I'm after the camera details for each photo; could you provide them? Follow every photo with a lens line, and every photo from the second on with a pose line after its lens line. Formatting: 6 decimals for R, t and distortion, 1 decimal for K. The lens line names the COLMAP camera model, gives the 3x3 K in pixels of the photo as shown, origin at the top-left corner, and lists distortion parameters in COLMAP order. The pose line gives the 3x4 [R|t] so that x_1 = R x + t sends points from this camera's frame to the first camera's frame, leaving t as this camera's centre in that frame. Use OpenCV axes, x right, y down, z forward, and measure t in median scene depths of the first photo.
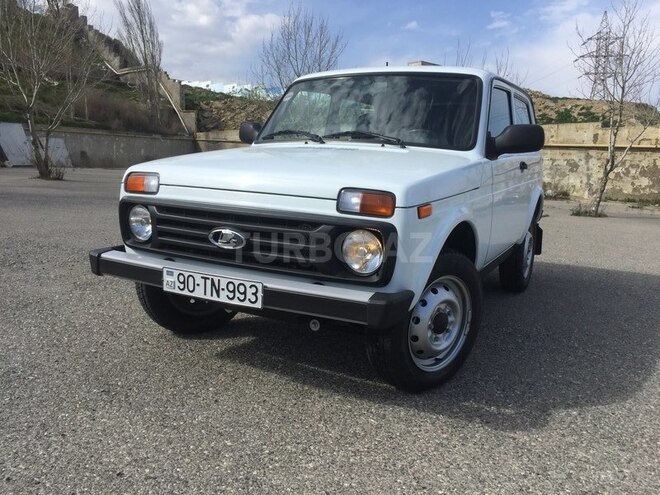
lens RADIAL K [[567.8, 0, 329.5], [0, 567.8, 258.6], [0, 0, 1]] dist [0.030069, -0.017090]
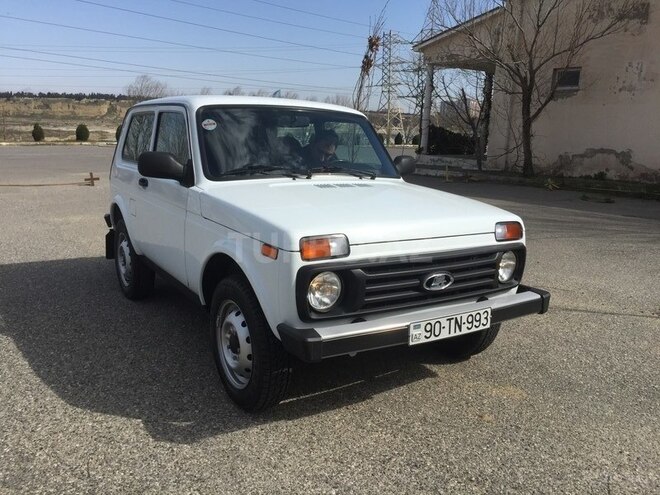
lens RADIAL K [[561.7, 0, 333.0], [0, 561.7, 248.3], [0, 0, 1]] dist [0.081563, -0.103027]
pose [[0.499283, -0.188129, 0.845768, -1.233708], [0.158425, 0.979509, 0.124354, -0.275238], [-0.851832, 0.071903, 0.518856, 0.594053]]
